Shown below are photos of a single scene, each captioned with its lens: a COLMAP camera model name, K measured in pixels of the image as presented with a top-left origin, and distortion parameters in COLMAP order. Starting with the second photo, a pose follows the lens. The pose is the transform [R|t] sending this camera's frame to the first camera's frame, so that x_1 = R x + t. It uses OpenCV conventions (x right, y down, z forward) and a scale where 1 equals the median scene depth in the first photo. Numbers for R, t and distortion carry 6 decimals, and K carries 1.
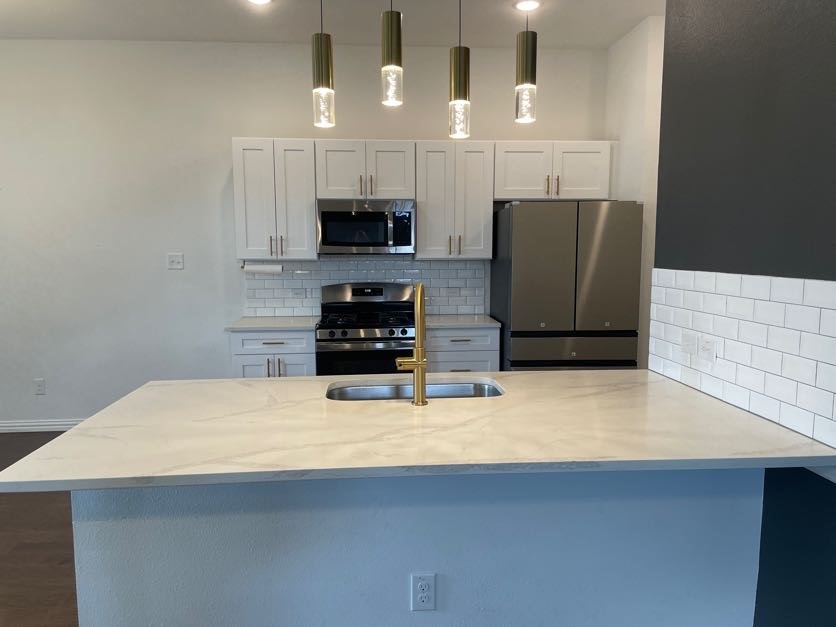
lens RADIAL K [[623.6, 0, 417.9], [0, 623.6, 316.9], [0, 0, 1]] dist [0.095045, -0.121417]
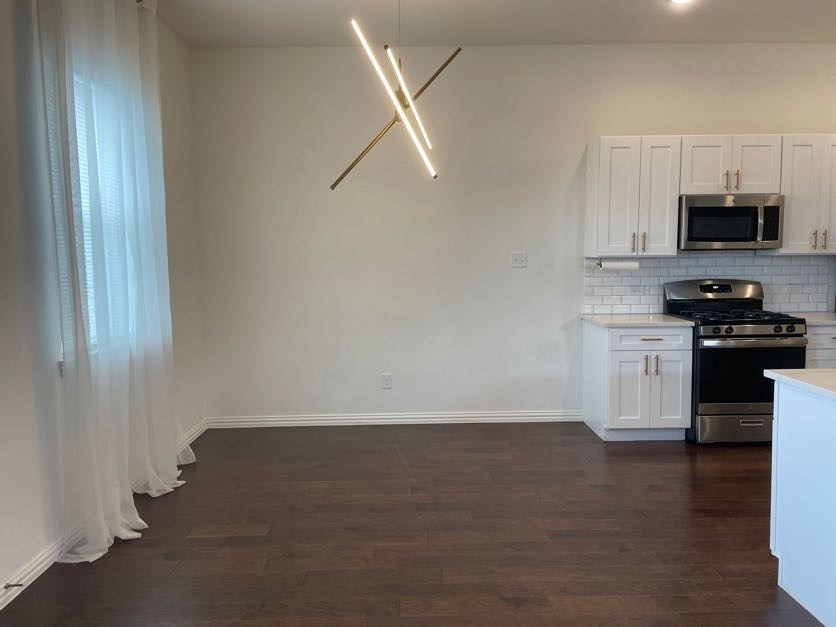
lens RADIAL K [[641.7, 0, 412.3], [0, 641.7, 309.2], [0, 0, 1]] dist [0.093474, -0.134614]
pose [[0.996781, 0.000188, -0.080170, -0.500269], [-0.001622, 0.999840, -0.017817, 0.011781], [0.080154, 0.017889, 0.996622, -0.058012]]
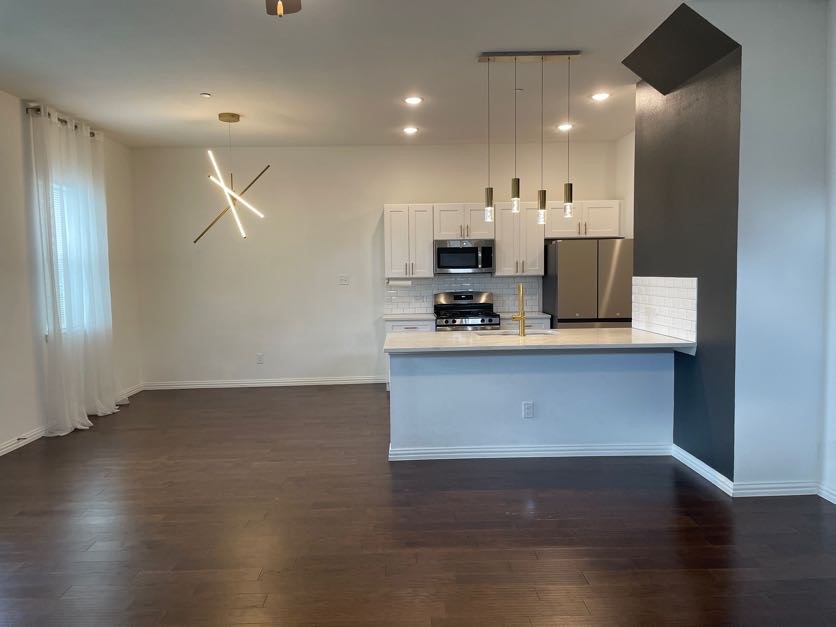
lens RADIAL K [[627.7, 0, 405.9], [0, 627.7, 314.7], [0, 0, 1]] dist [0.079554, -0.134713]
pose [[0.997535, -0.008957, -0.069595, -0.121359], [0.006074, 0.999119, -0.041532, 0.071946], [0.069905, 0.041007, 0.996710, -0.615237]]
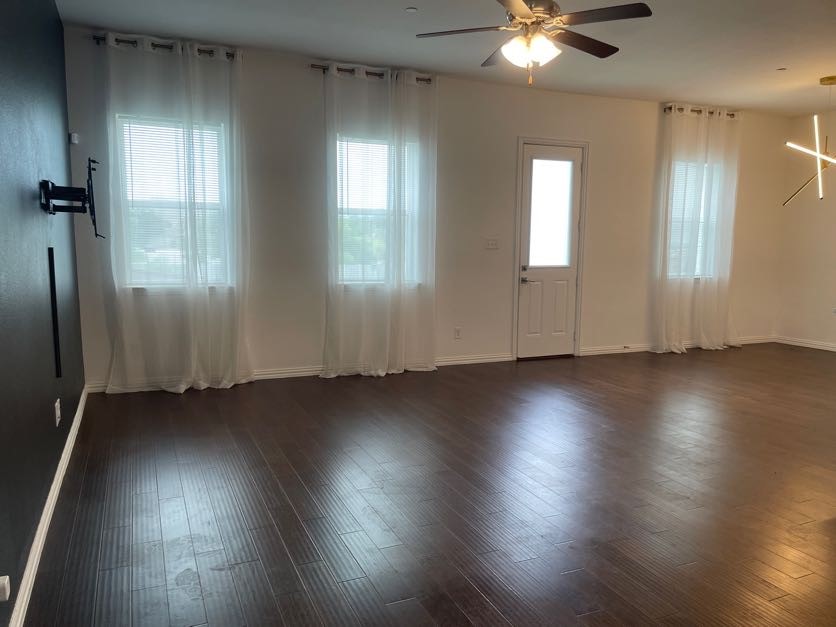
lens RADIAL K [[641.7, 0, 412.3], [0, 641.7, 309.2], [0, 0, 1]] dist [0.093474, -0.134614]
pose [[0.309548, 0.134849, -0.941274, 0.515614], [-0.116423, 0.987820, 0.103231, 0.035795], [0.943730, 0.077631, 0.321477, -0.586501]]
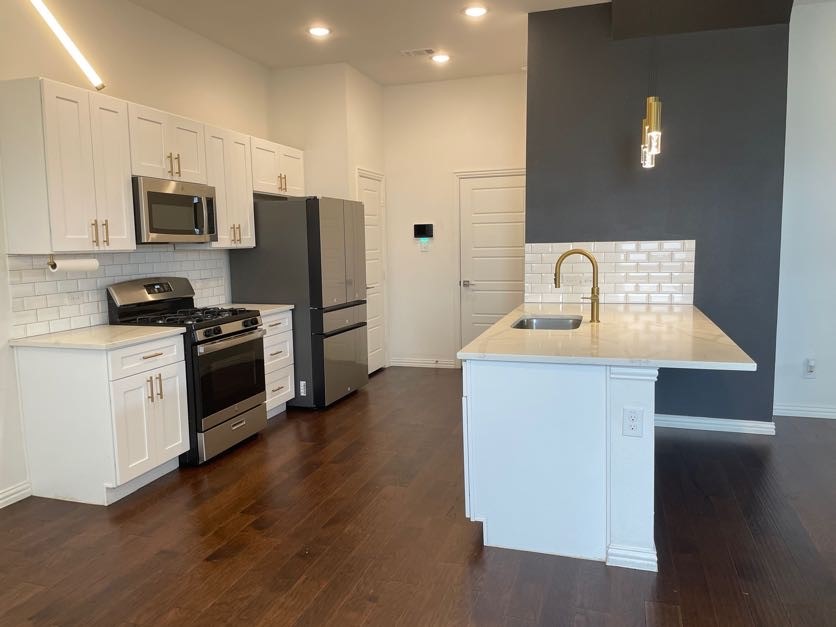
lens RADIAL K [[641.7, 0, 412.3], [0, 641.7, 309.2], [0, 0, 1]] dist [0.093474, -0.134614]
pose [[0.391811, -0.101728, 0.914405, -0.800545], [0.114934, 0.991495, 0.061057, -0.027475], [-0.912839, 0.081174, 0.400170, 0.349410]]
